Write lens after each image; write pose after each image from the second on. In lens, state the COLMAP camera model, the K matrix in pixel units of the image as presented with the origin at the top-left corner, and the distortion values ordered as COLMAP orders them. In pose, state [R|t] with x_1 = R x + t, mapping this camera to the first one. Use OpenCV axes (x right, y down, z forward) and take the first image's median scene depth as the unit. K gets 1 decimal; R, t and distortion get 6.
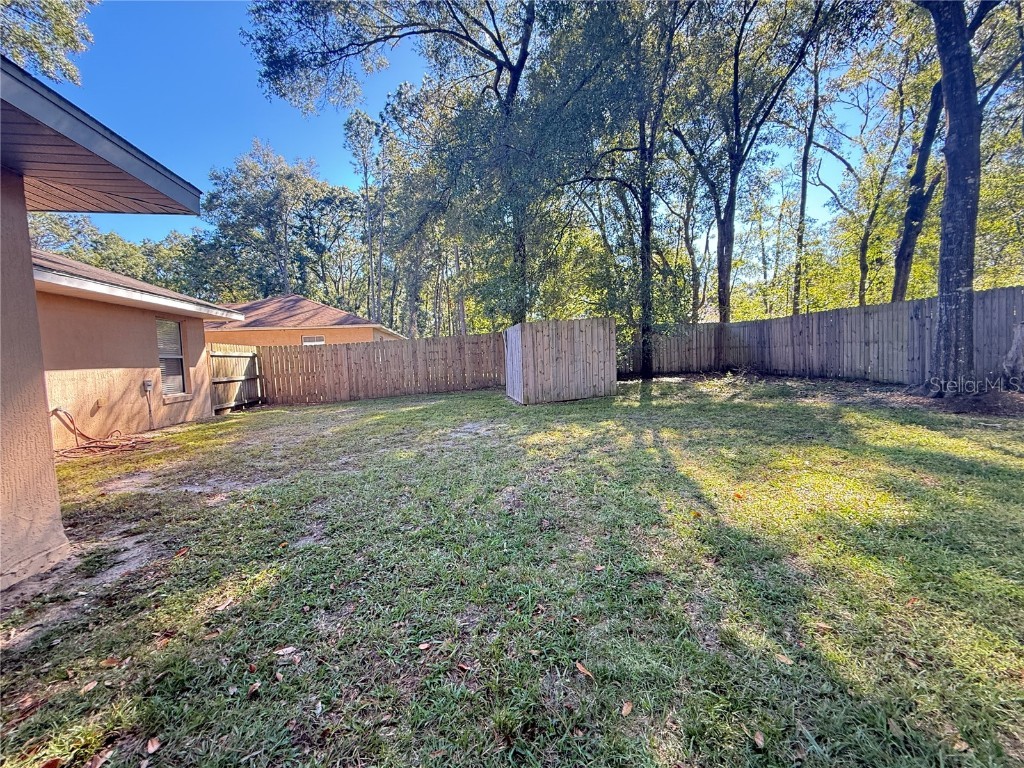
lens RADIAL K [[409.3, 0, 510.3], [0, 409.3, 383.2], [0, 0, 1]] dist [-0.001415, 0.000396]
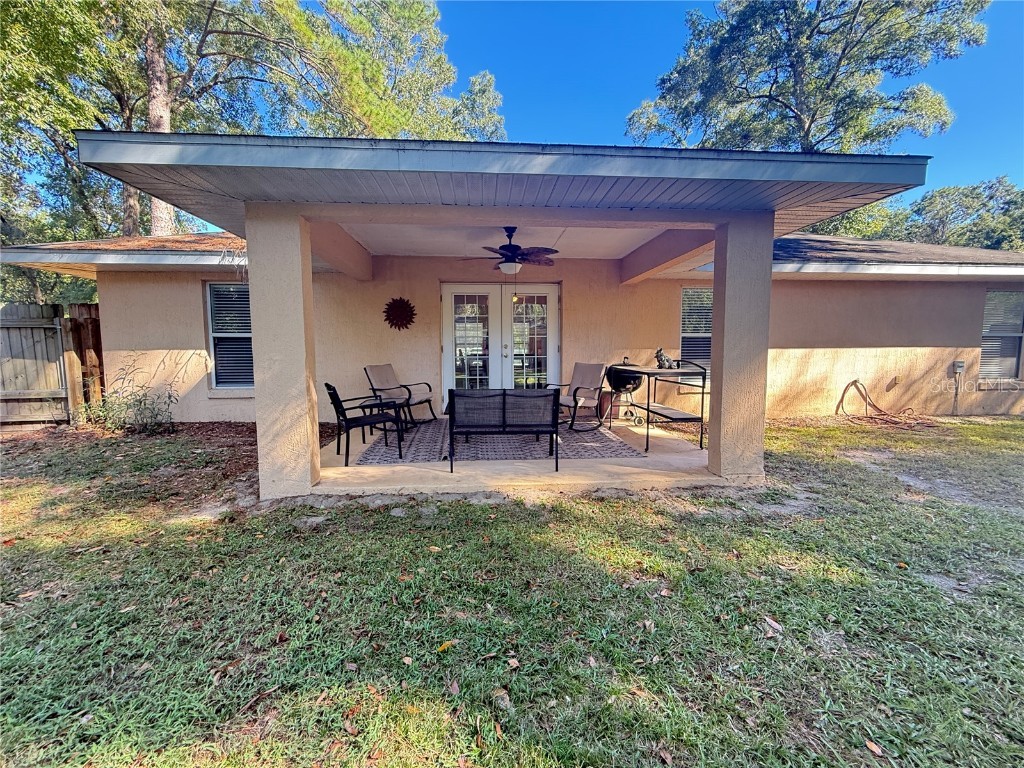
lens RADIAL K [[409.3, 0, 512.2], [0, 409.3, 383.2], [0, 0, 1]] dist [-0.001415, 0.000396]
pose [[-0.085958, 0.119203, -0.989142, 0.135990], [-0.056668, 0.990624, 0.124306, -0.018416], [0.994686, 0.066738, -0.078397, 0.098034]]
